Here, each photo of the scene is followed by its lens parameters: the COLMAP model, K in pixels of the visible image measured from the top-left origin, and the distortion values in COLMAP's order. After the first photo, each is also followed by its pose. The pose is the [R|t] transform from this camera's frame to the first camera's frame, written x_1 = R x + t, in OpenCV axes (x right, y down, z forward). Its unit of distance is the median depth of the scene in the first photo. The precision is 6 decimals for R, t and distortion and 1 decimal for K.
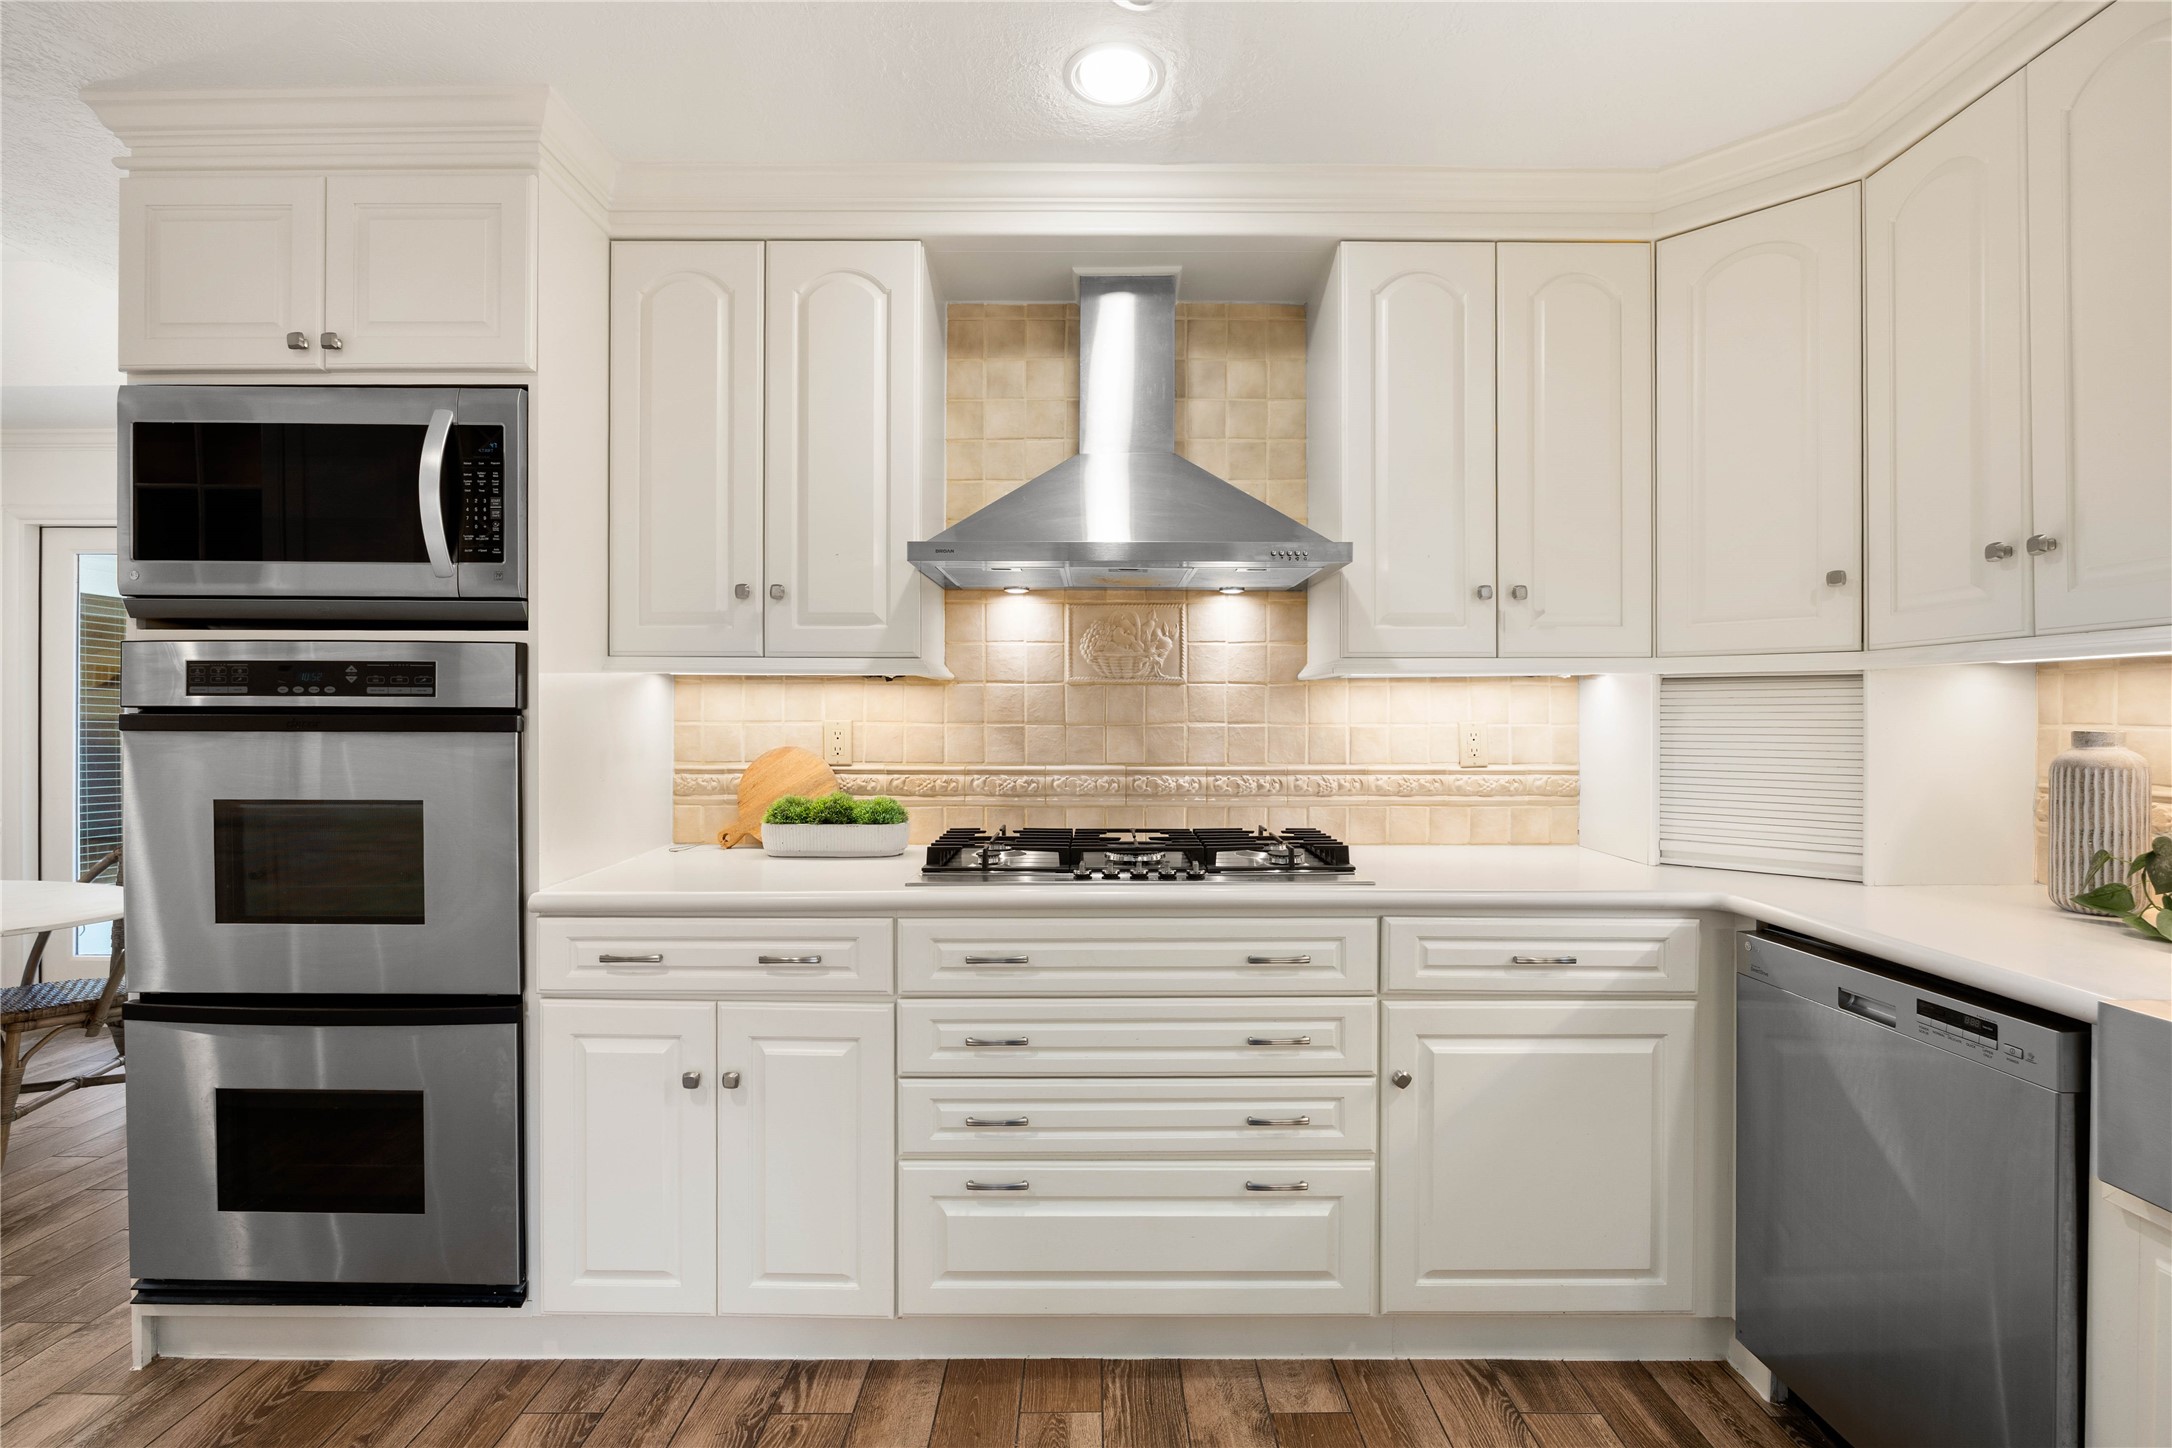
lens RADIAL K [[975.5, 0, 1090.1], [0, 975.5, 719.1], [0, 0, 1]] dist [-0.019455, 0.000279]
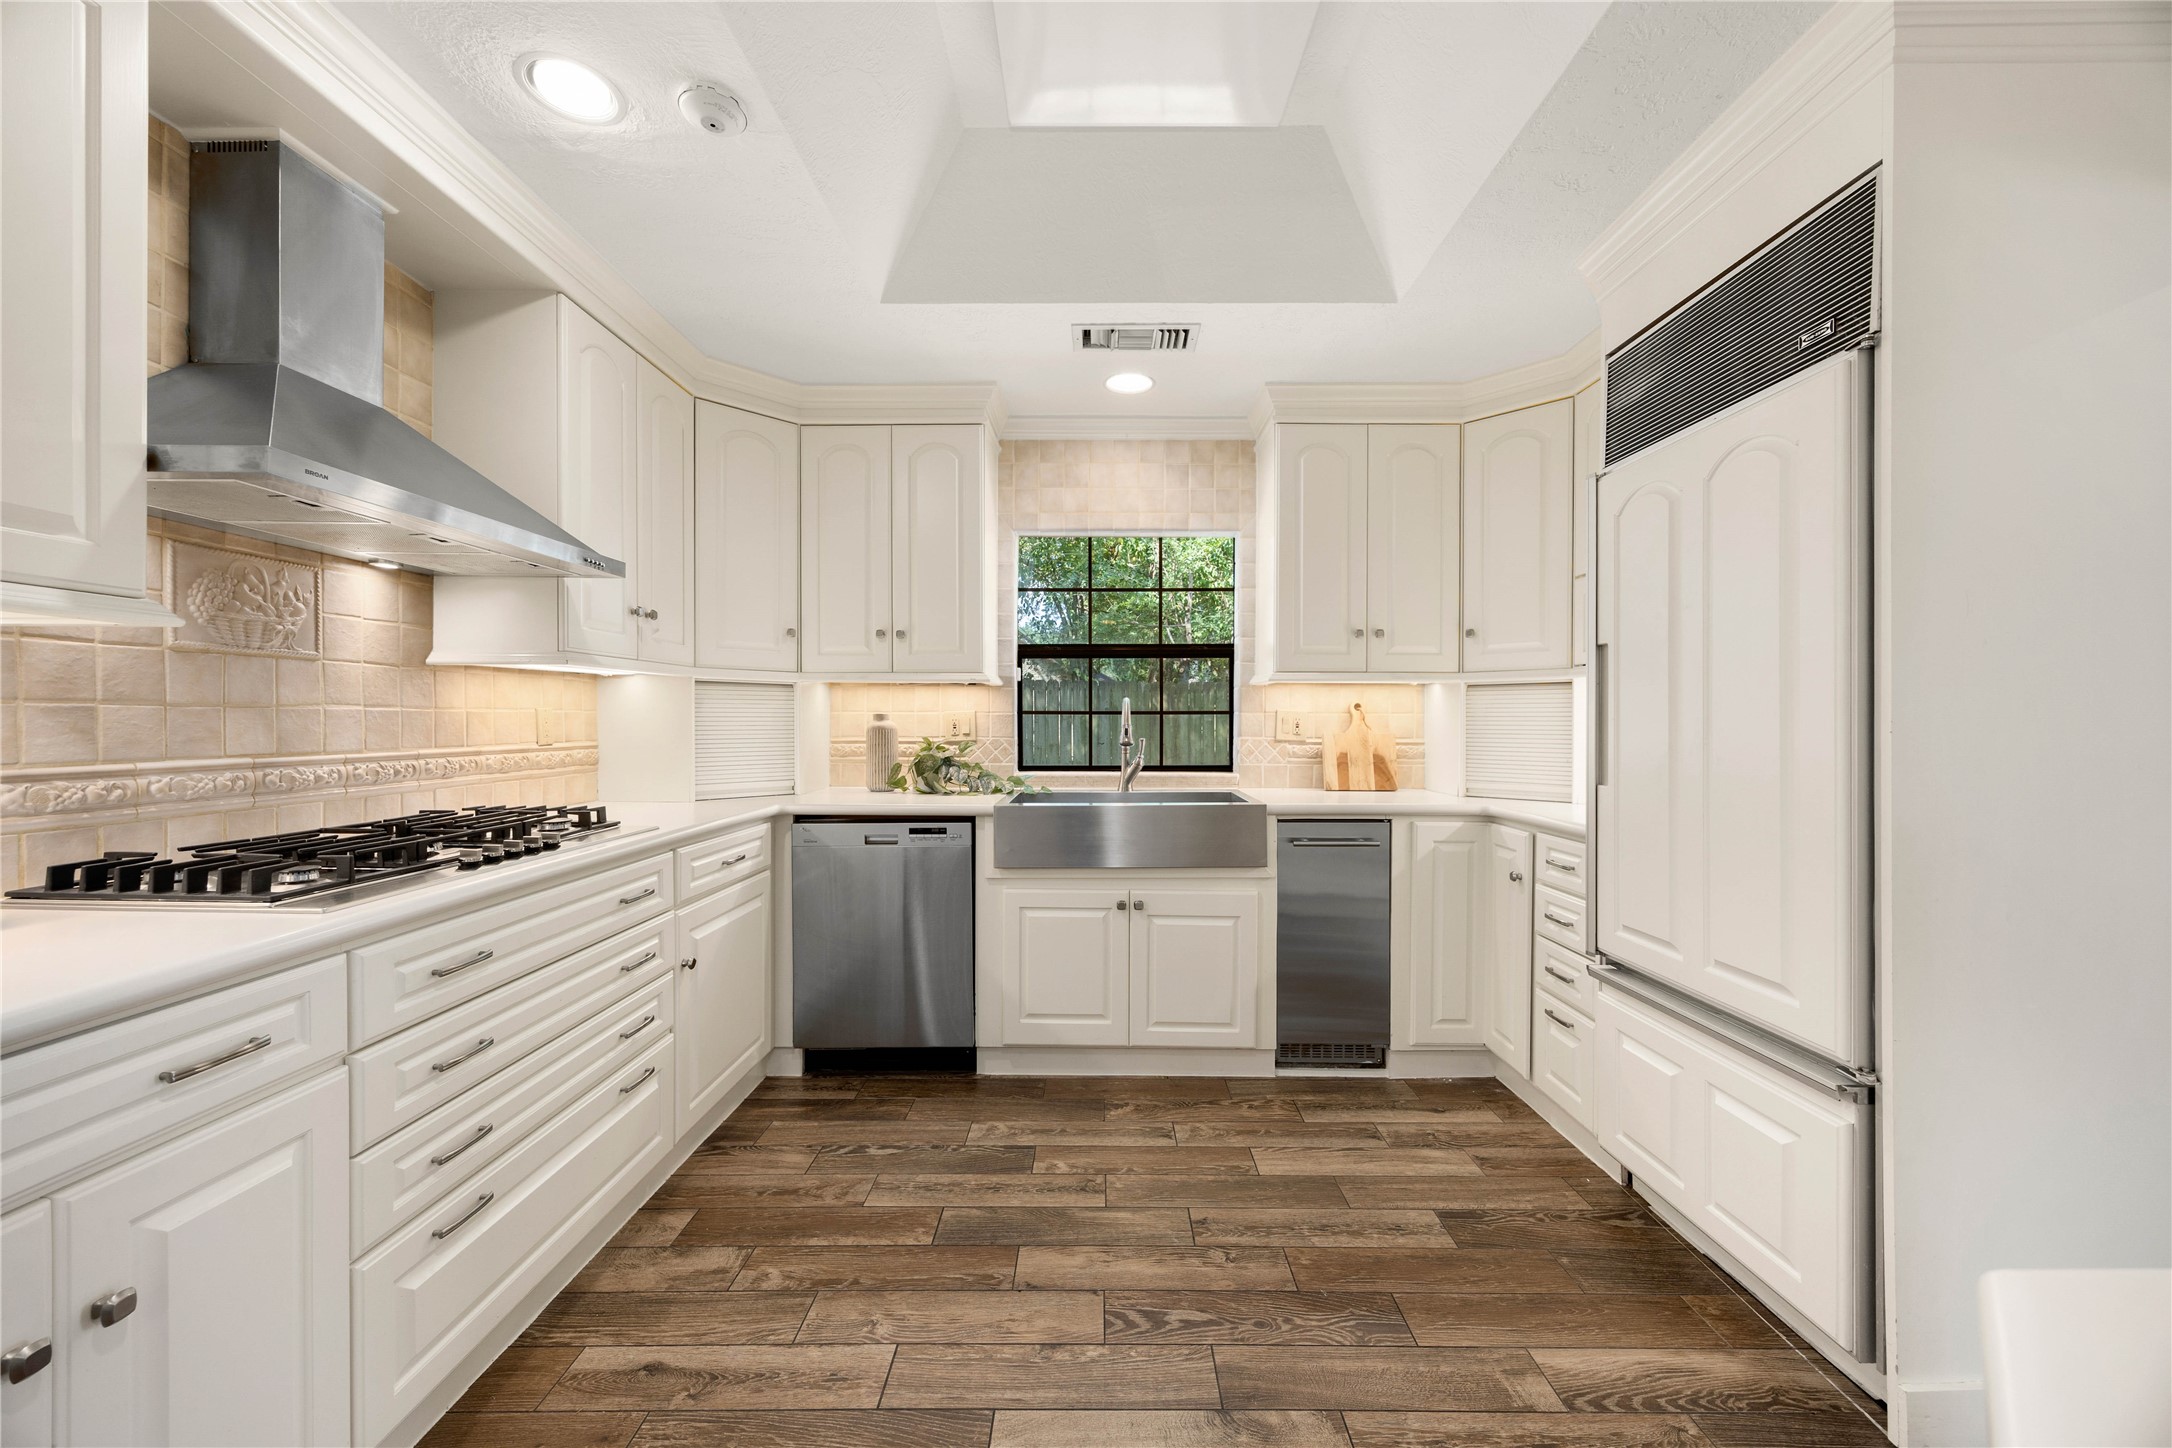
lens RADIAL K [[828.1, 0, 1093.0], [0, 828.1, 720.4], [0, 0, 1]] dist [-0.005758, 0.000344]
pose [[0.002873, -0.002627, 0.999992, -0.637013], [-0.000825, 0.999996, 0.002629, 0.015083], [-0.999996, -0.000833, 0.002871, 0.310226]]
